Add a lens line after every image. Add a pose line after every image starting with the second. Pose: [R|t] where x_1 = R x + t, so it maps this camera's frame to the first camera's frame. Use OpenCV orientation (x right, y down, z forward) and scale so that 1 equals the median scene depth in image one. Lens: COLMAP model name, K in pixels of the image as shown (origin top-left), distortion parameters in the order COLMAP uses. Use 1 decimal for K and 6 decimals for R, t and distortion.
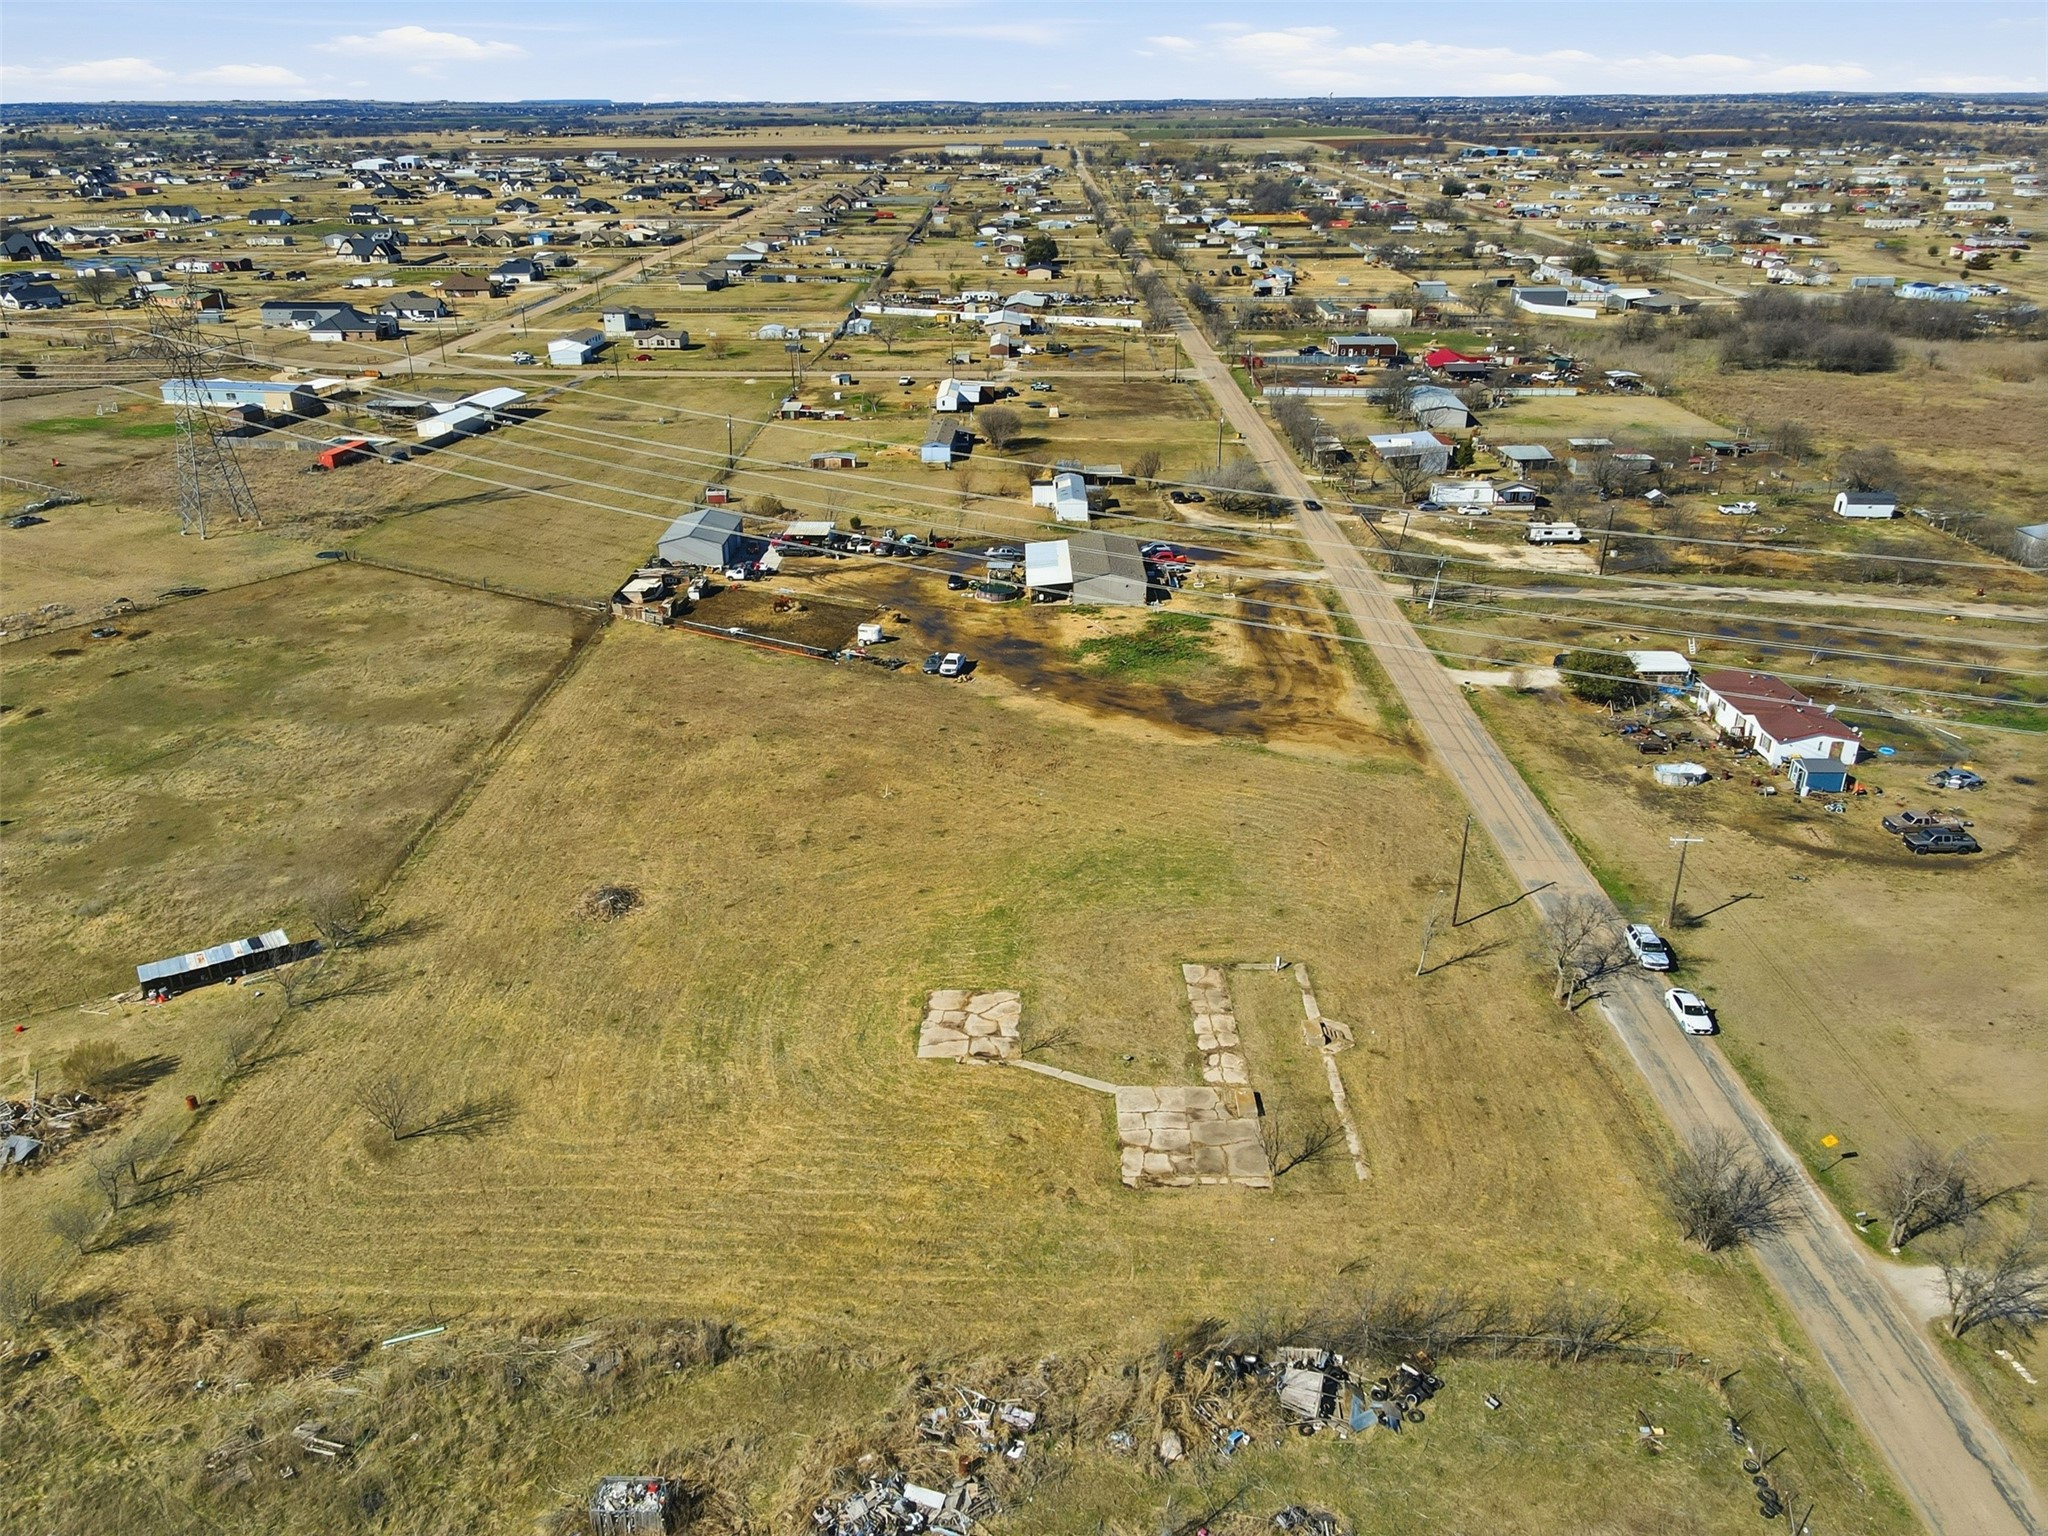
lens RADIAL K [[1504.8, 0, 1015.6], [0, 1504.8, 765.4], [0, 0, 1]] dist [0.006044, 0.032025]
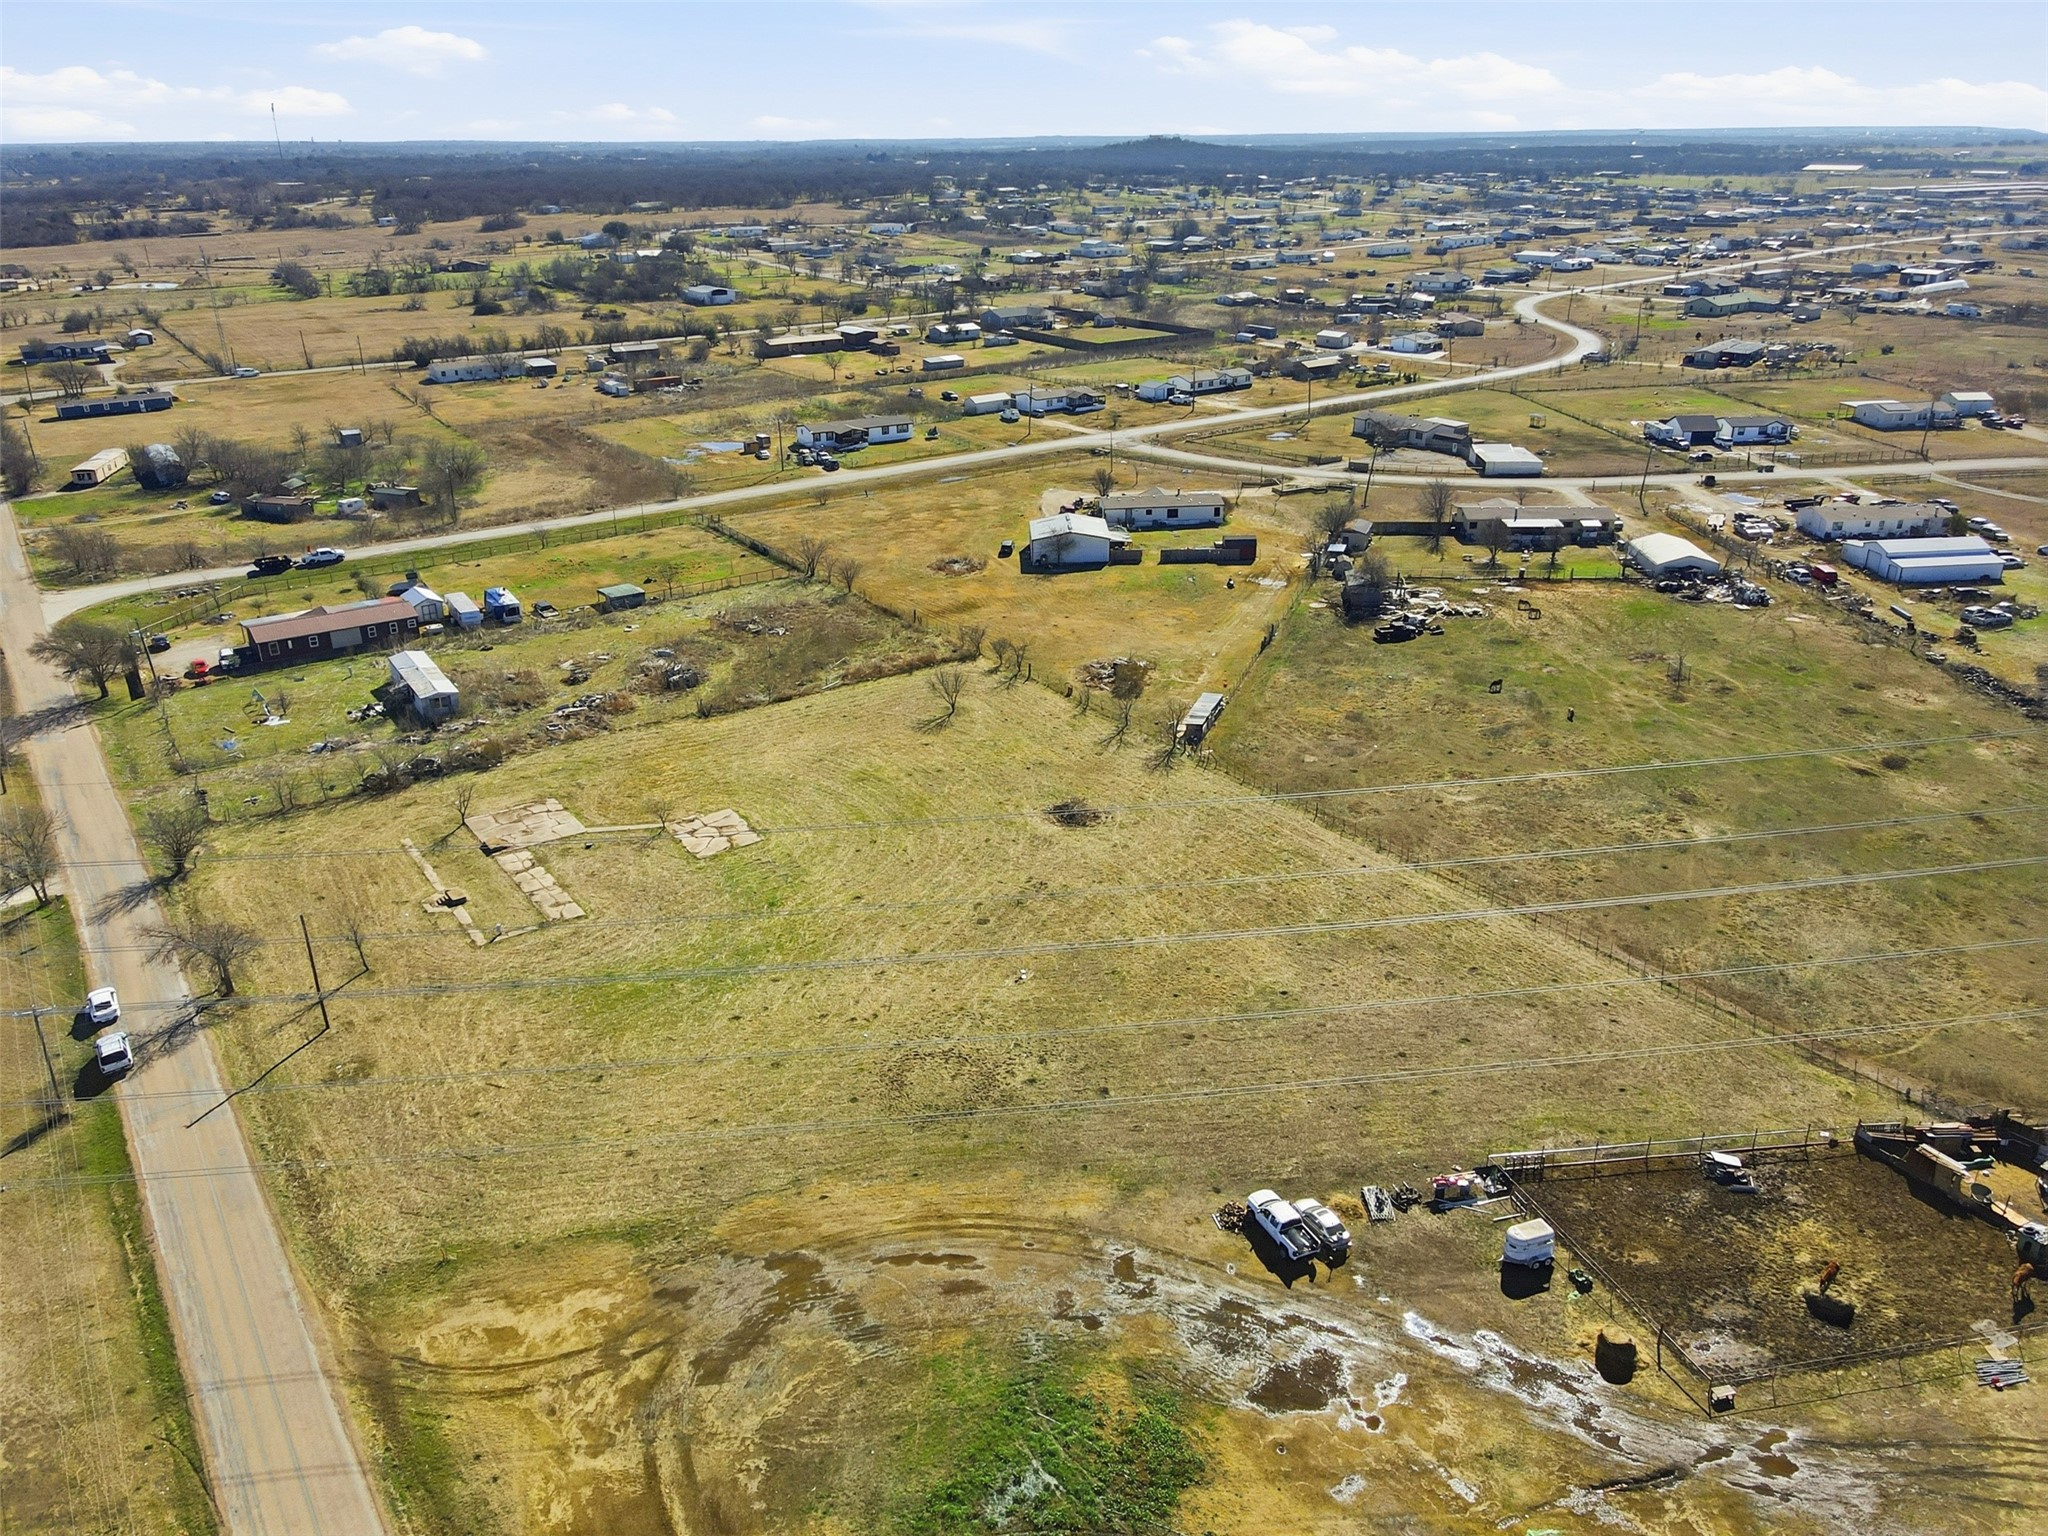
lens RADIAL K [[1457.1, 0, 1019.4], [0, 1457.1, 841.6], [0, 0, 1]] dist [-0.003863, 0.030840]
pose [[-0.815574, 0.264547, -0.514639, 0.280289], [-0.225006, 0.674398, 0.703249, -0.533351], [0.533114, 0.689349, -0.490497, 1.188563]]
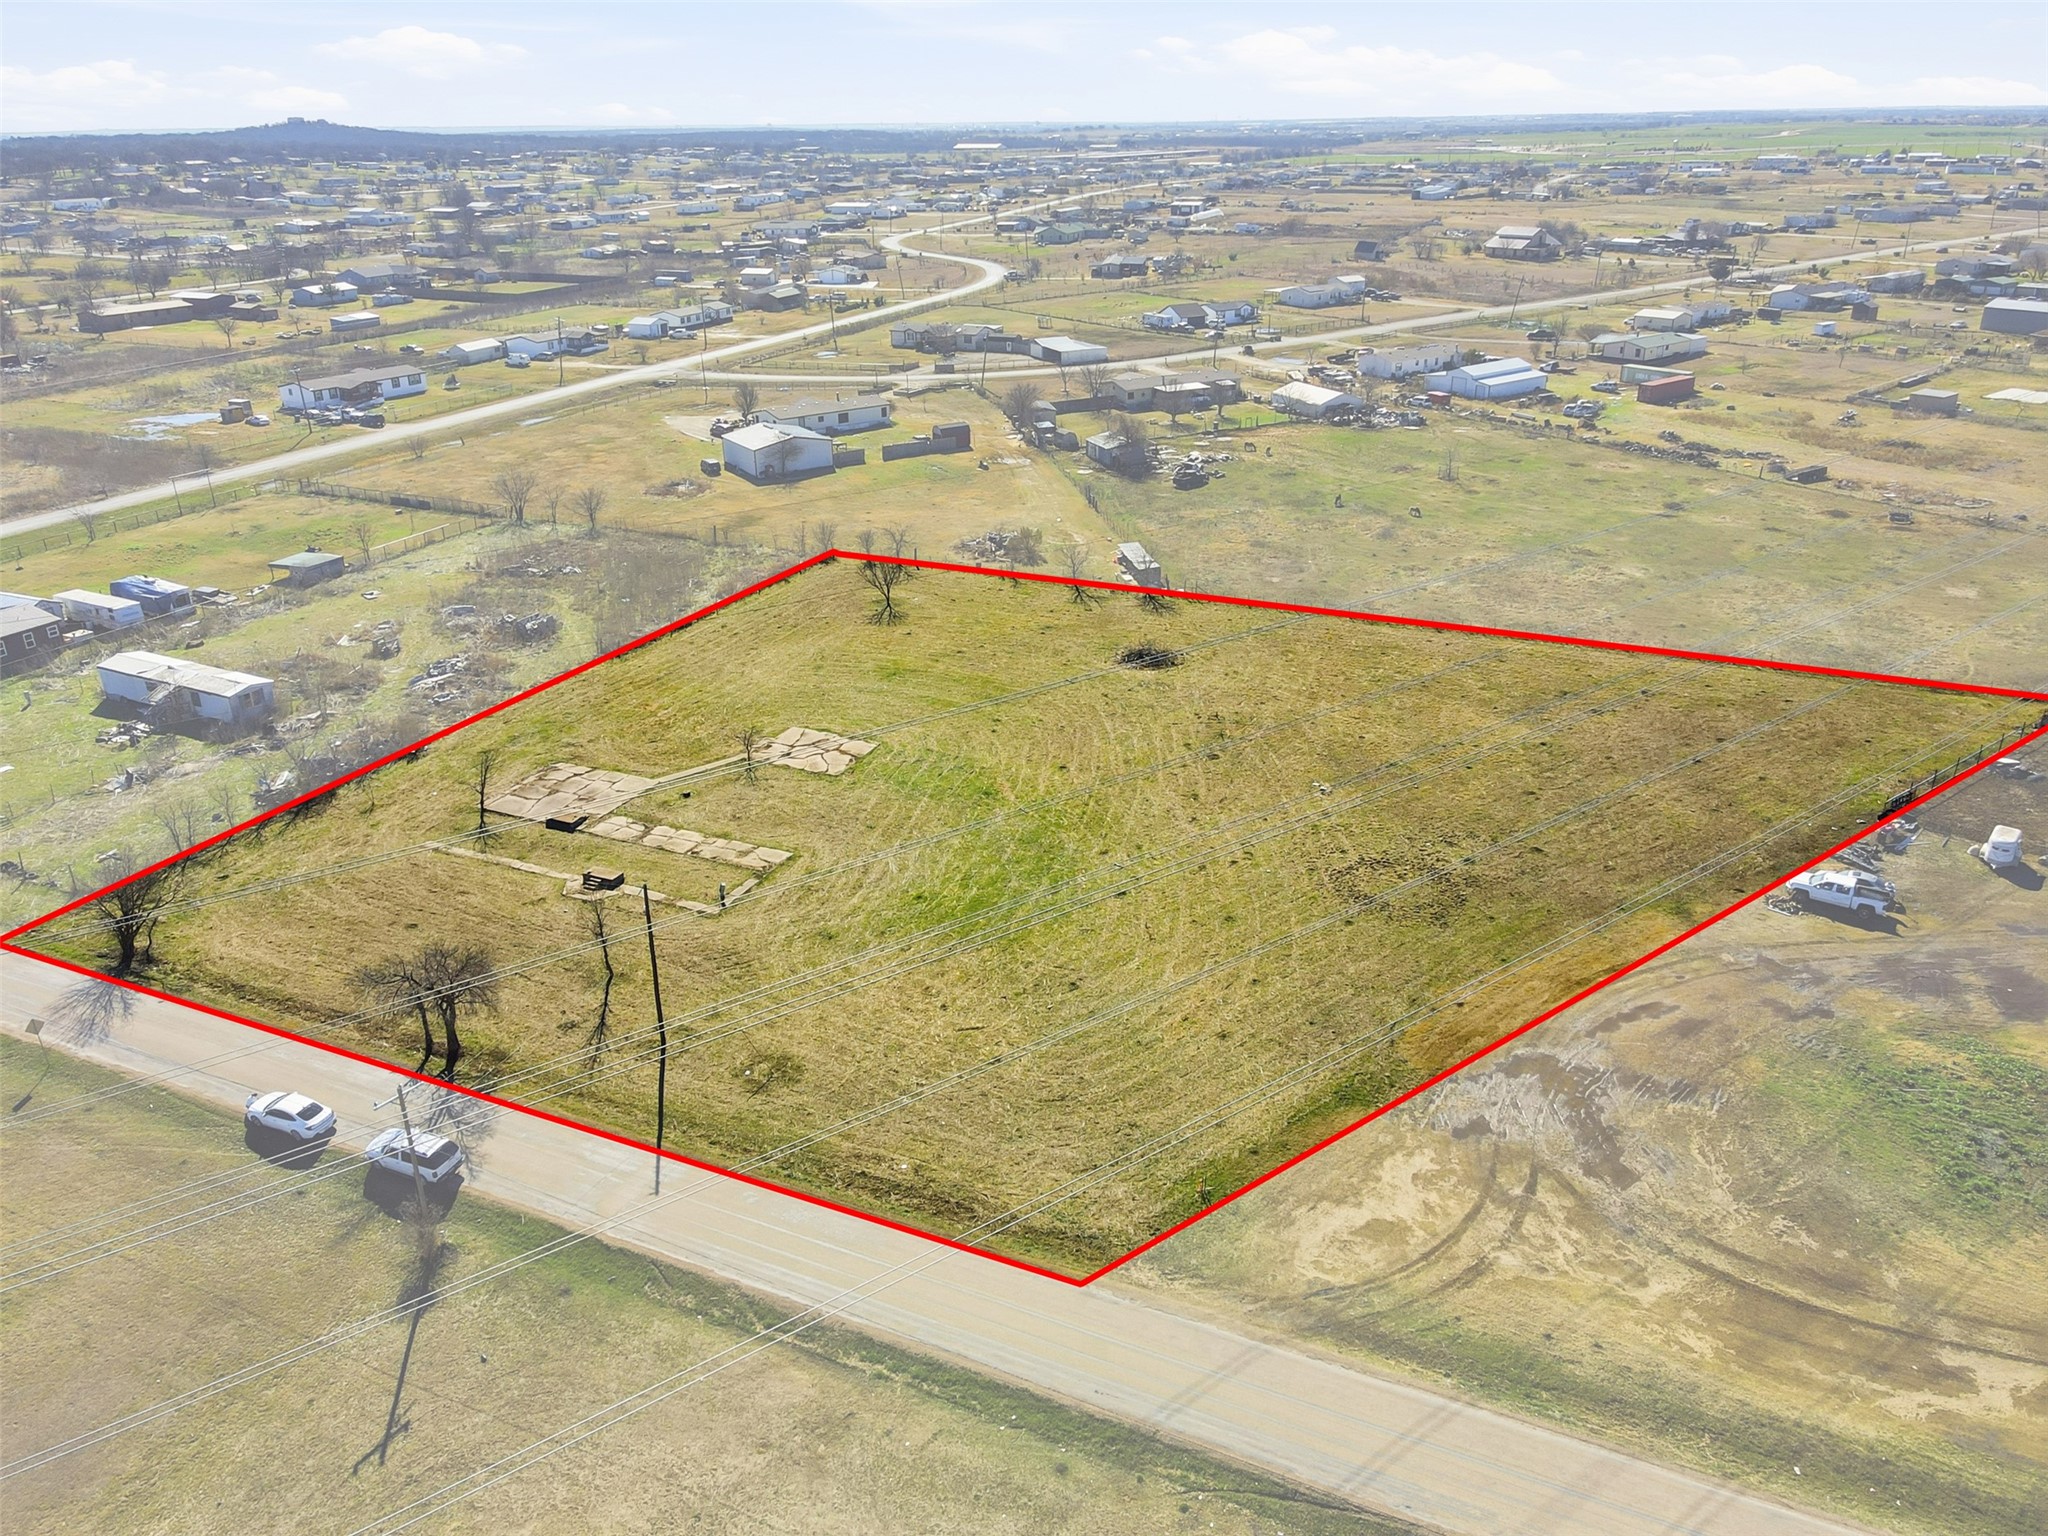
lens RADIAL K [[1486.2, 0, 1018.9], [0, 1486.2, 768.4], [0, 0, 1]] dist [0.010833, 0.023671]
pose [[-0.412948, 0.376087, -0.829477, 0.550134], [-0.357336, 0.770824, 0.527390, -0.302341], [0.837726, 0.514187, -0.183920, 0.887180]]
